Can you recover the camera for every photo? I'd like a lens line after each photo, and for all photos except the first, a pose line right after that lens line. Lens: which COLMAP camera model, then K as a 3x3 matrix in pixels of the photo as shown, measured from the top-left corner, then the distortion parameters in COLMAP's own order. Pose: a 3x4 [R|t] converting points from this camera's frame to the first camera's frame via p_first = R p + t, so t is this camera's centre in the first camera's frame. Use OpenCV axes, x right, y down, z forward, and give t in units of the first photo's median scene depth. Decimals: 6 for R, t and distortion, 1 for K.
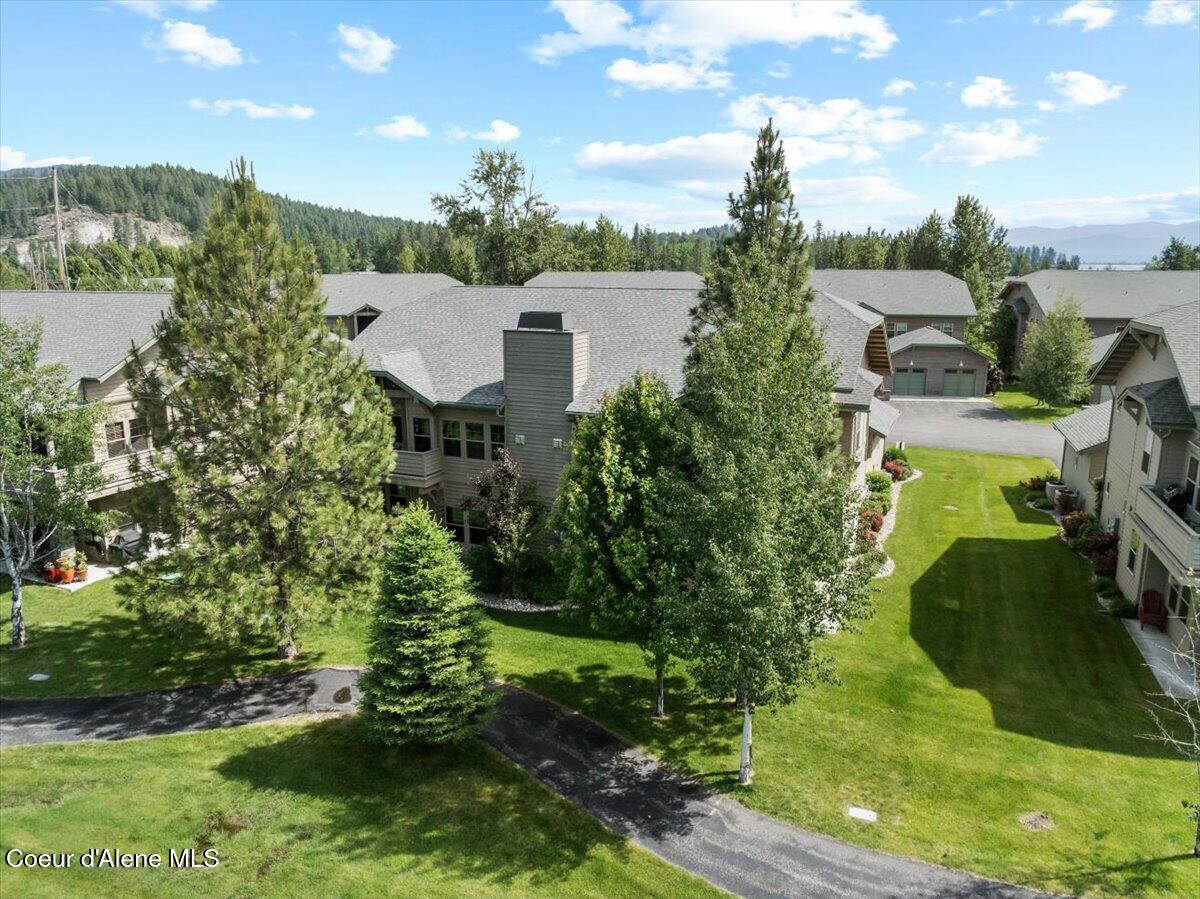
lens RADIAL K [[852.1, 0, 601.4], [0, 852.1, 447.8], [0, 0, 1]] dist [-0.034559, -0.006129]
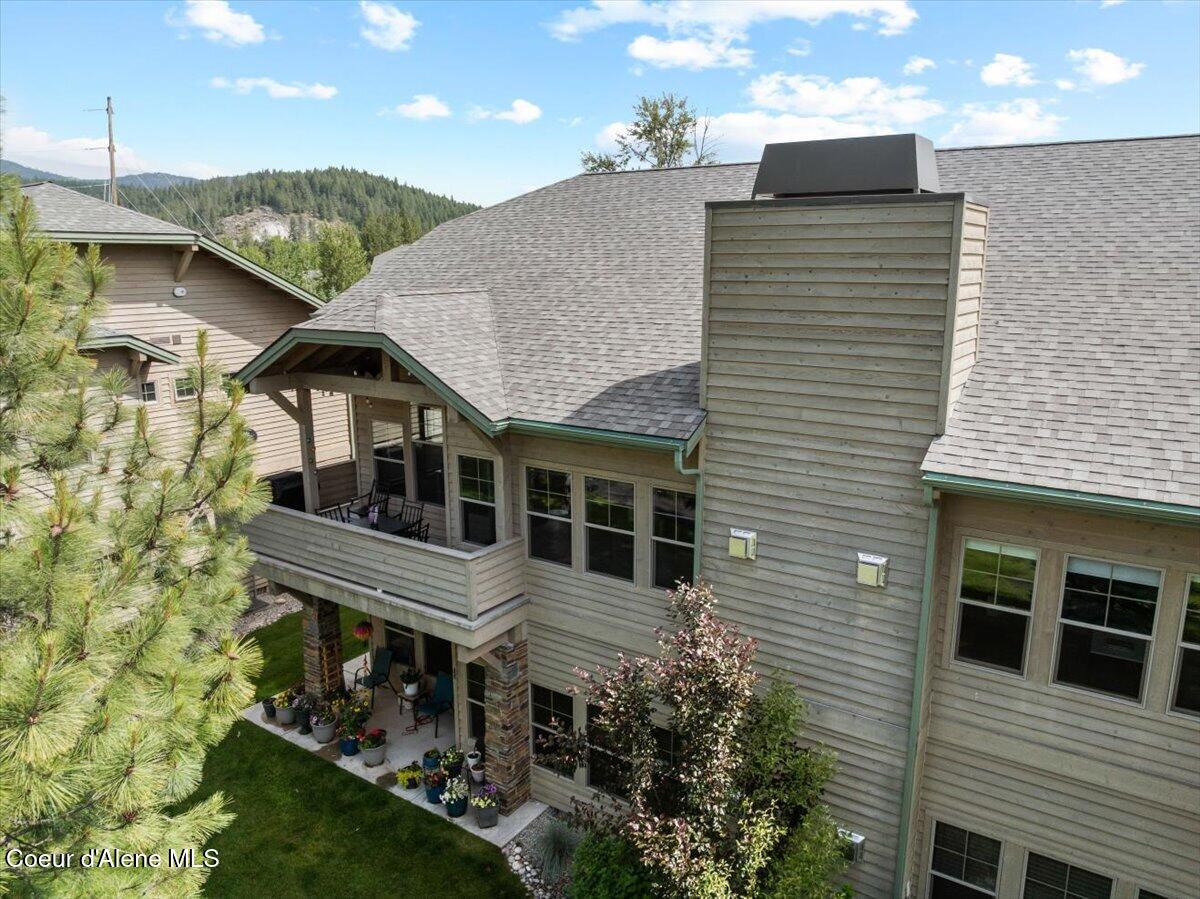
lens RADIAL K [[852.1, 0, 601.4], [0, 852.1, 447.8], [0, 0, 1]] dist [-0.034559, -0.006129]
pose [[0.983904, 0.037097, -0.174804, -0.026614], [-0.037608, 0.999292, 0.000386, -0.012780], [0.174694, 0.006194, 0.984603, 0.190504]]
